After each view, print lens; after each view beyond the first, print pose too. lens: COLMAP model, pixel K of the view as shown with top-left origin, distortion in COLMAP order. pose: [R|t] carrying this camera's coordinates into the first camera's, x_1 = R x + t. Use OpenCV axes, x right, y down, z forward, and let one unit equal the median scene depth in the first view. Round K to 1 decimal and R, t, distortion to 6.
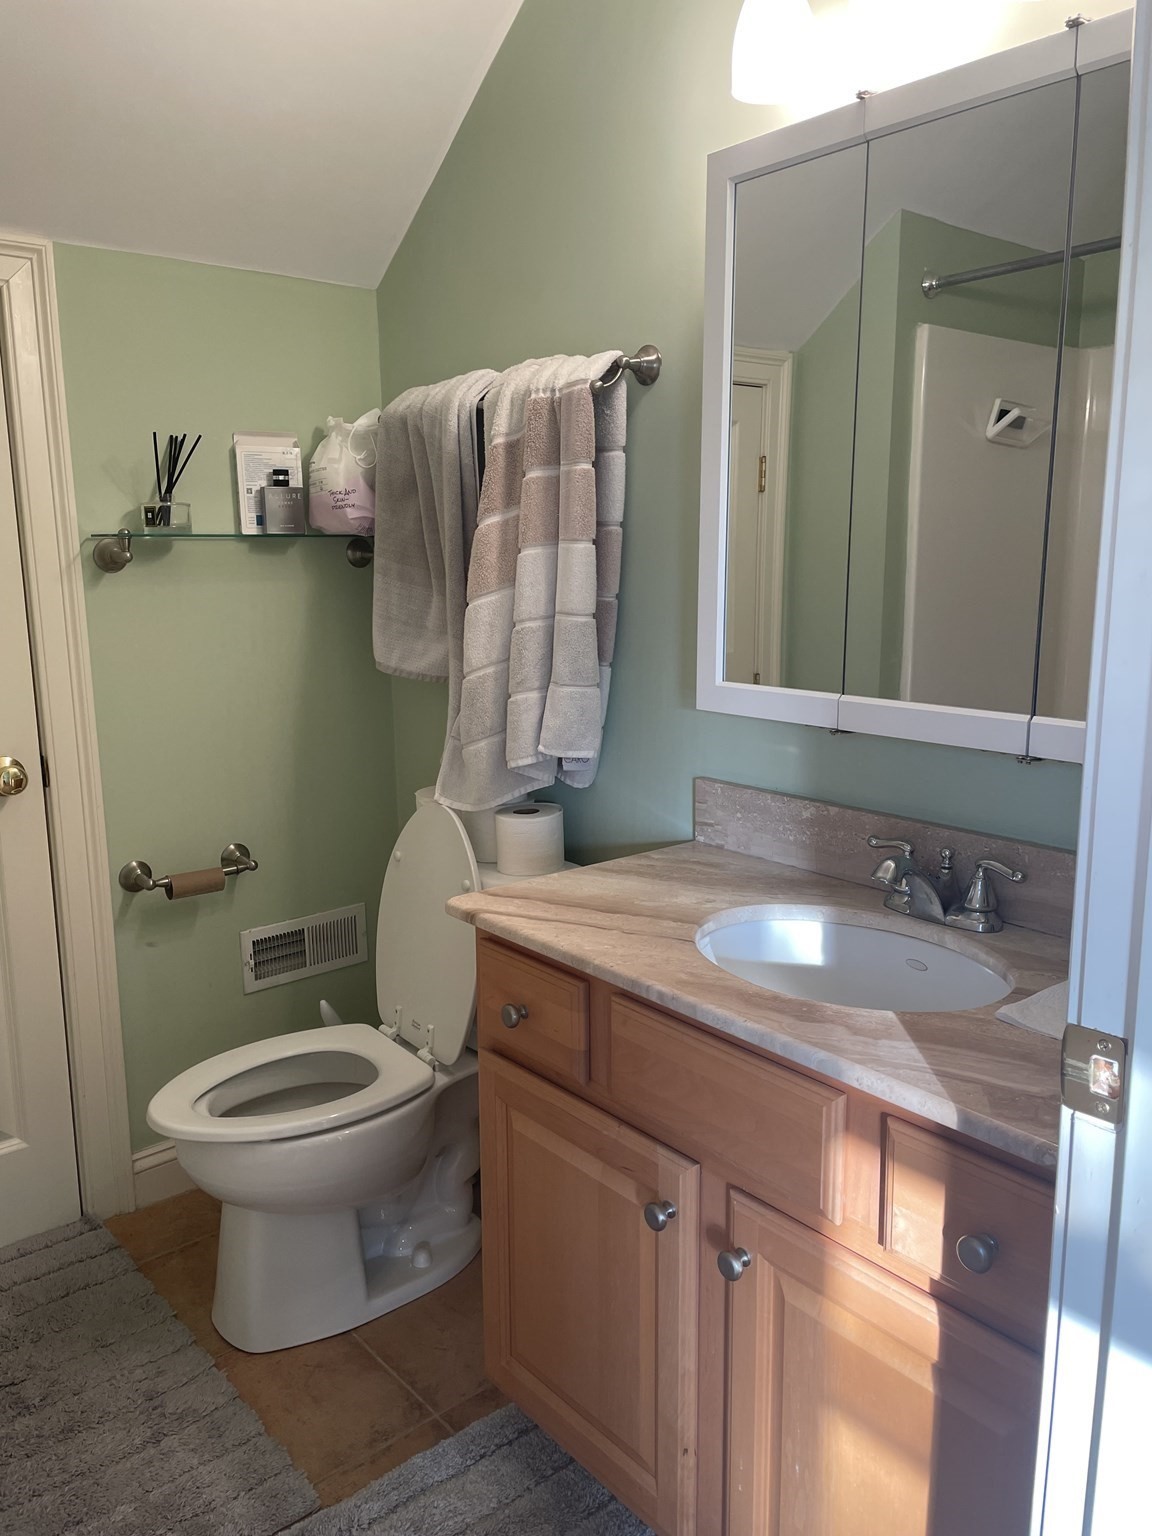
lens RADIAL K [[1147.9, 0, 578.2], [0, 1147.9, 775.3], [0, 0, 1]] dist [0.094682, -0.127713]
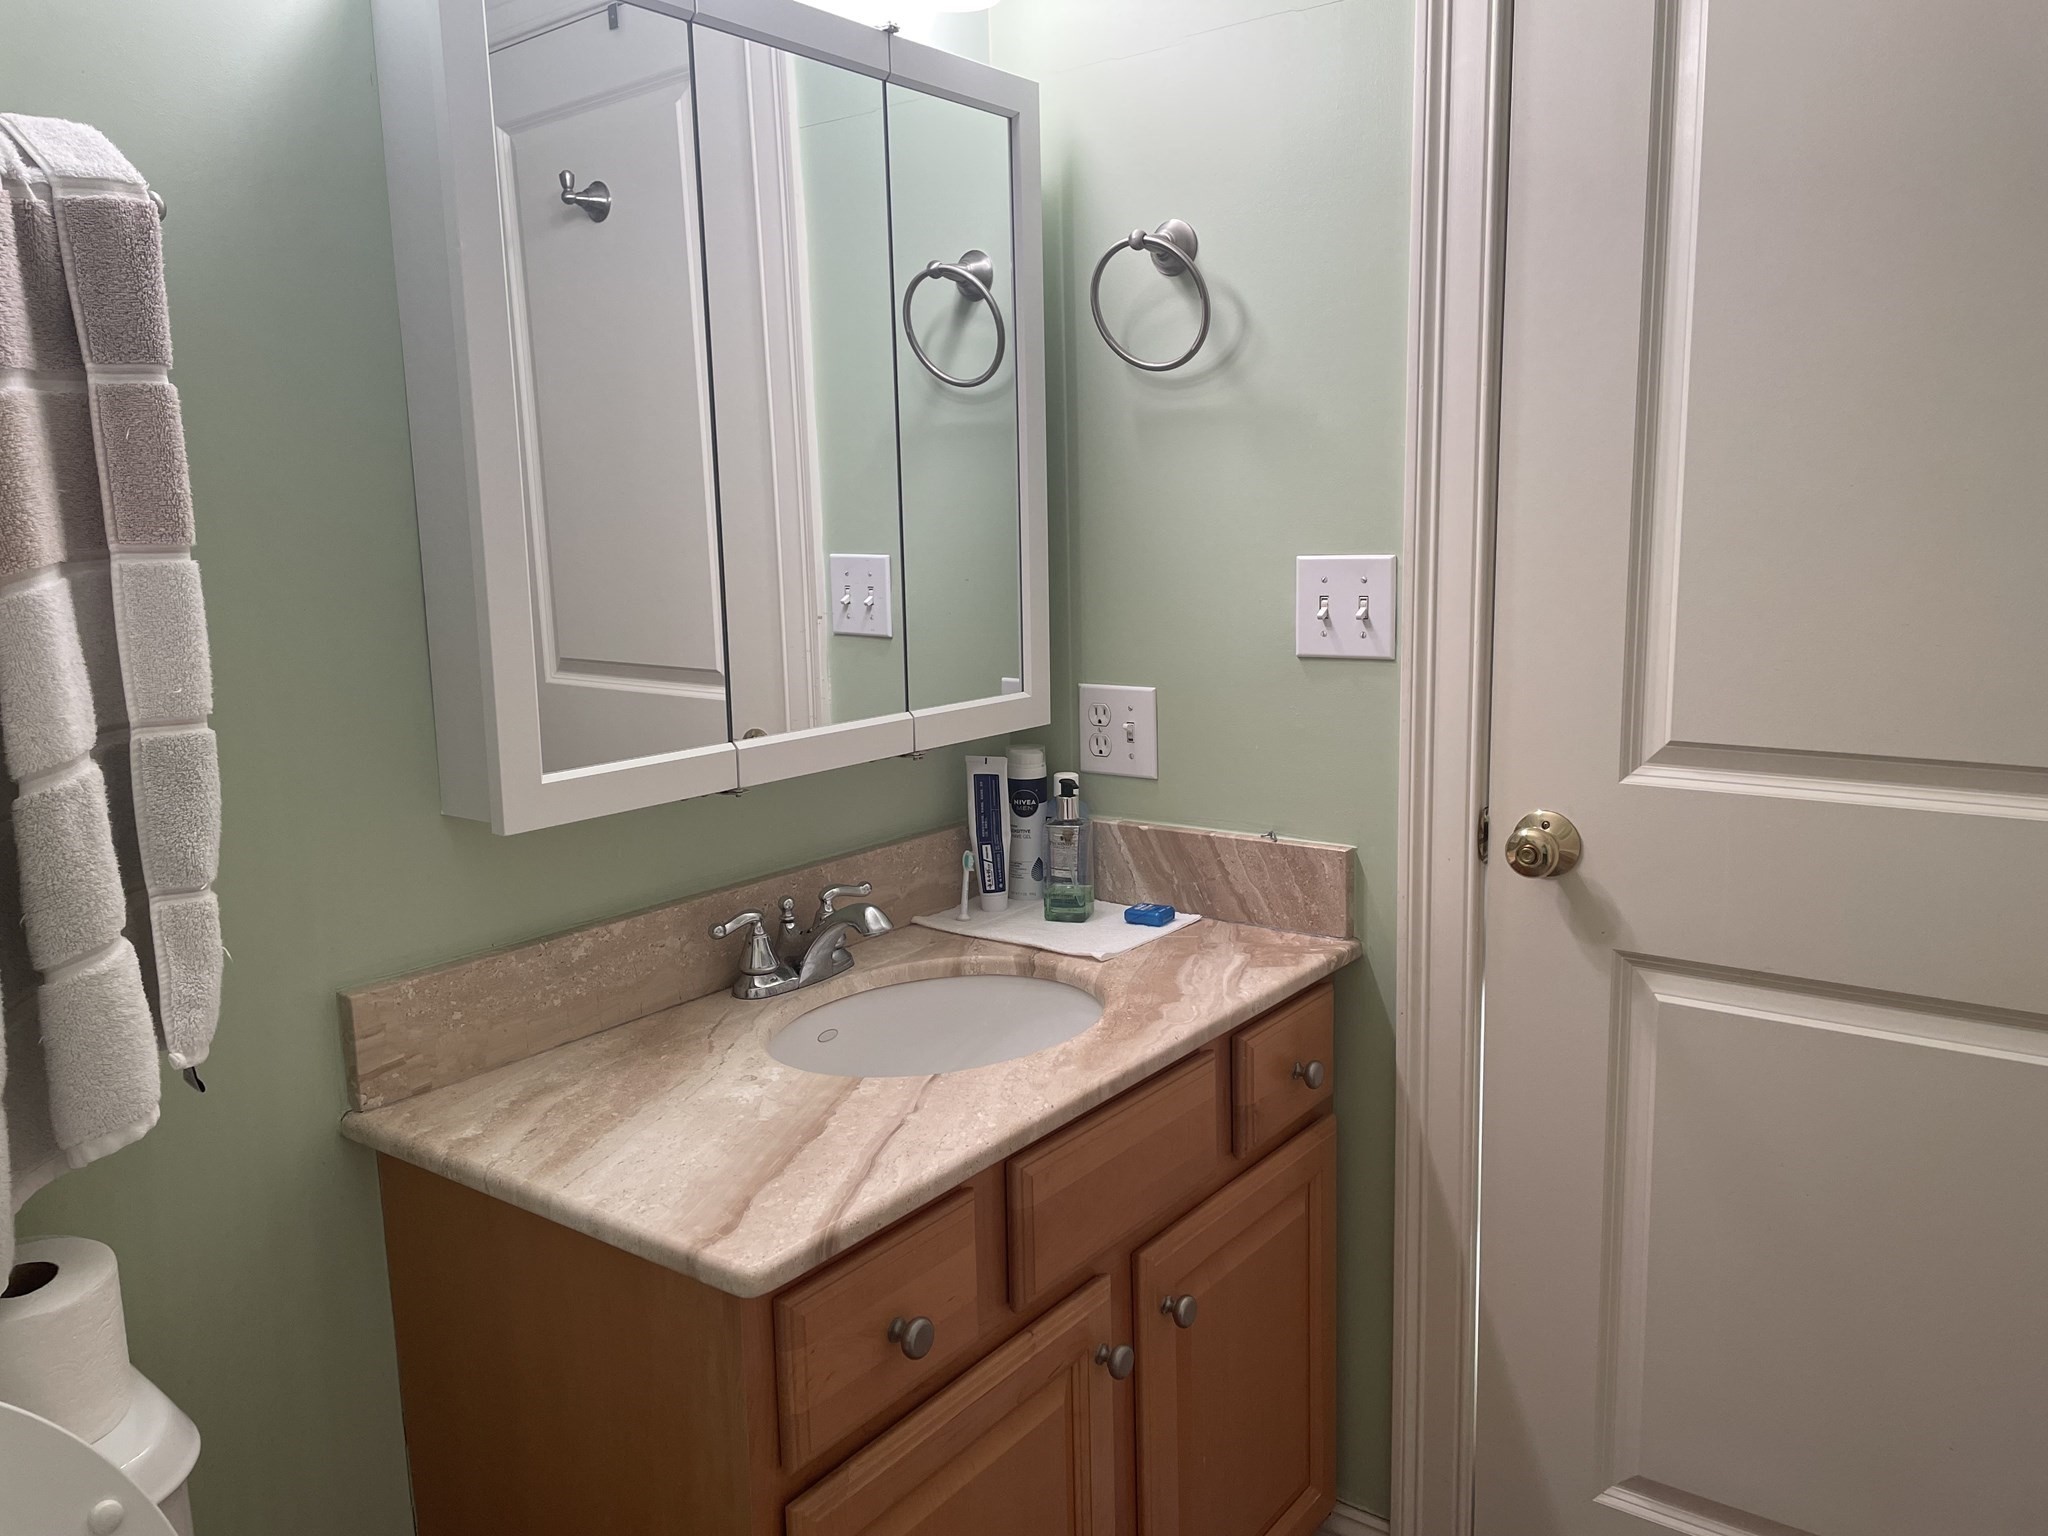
lens RADIAL K [[1536.1, 0, 1024.0], [0, 1536.1, 768.0], [0, 0, 1]] dist [0.072323, -0.099530]
pose [[-0.223013, -0.156159, 0.962226, -0.611916], [0.210907, 0.955977, 0.204027, -0.171637], [-0.951727, 0.248440, -0.180261, 0.784700]]
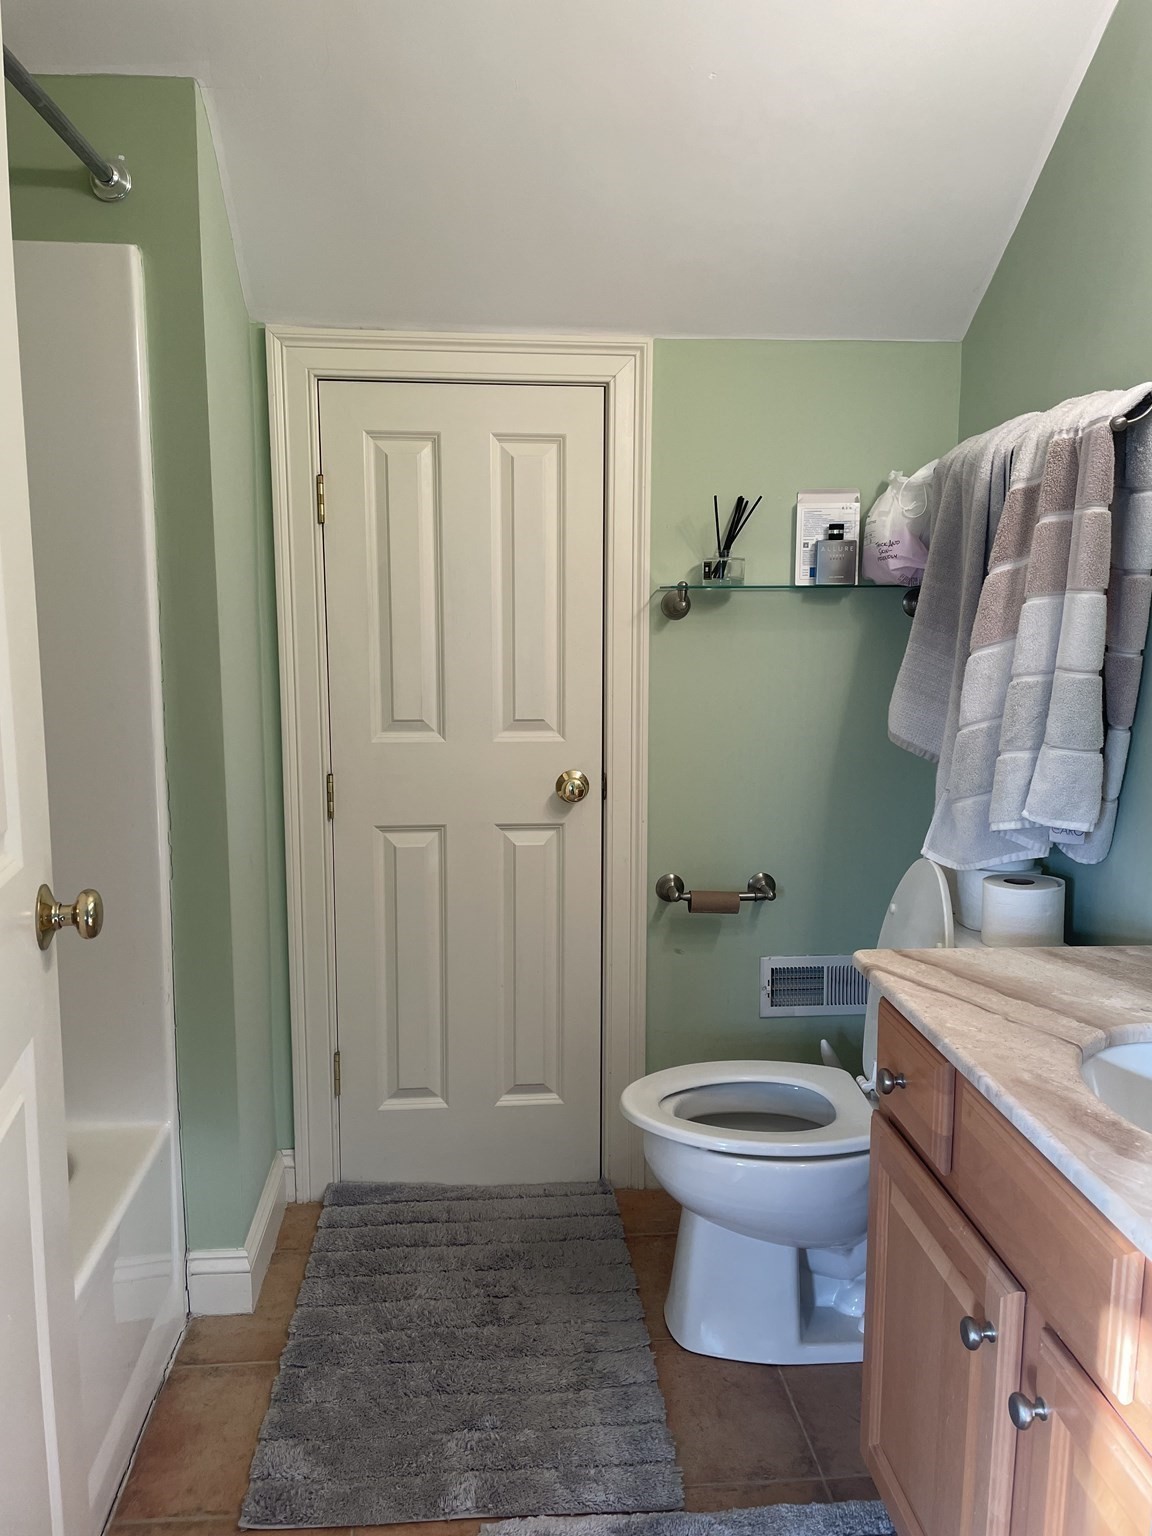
lens RADIAL K [[1152.1, 0, 575.8], [0, 1152.1, 757.9], [0, 0, 1]] dist [0.072323, -0.099530]
pose [[0.814549, 0.086643, -0.573588, 0.202201], [-0.118256, 0.992821, -0.017965, -0.008316], [0.567914, 0.082463, 0.818947, 0.030242]]
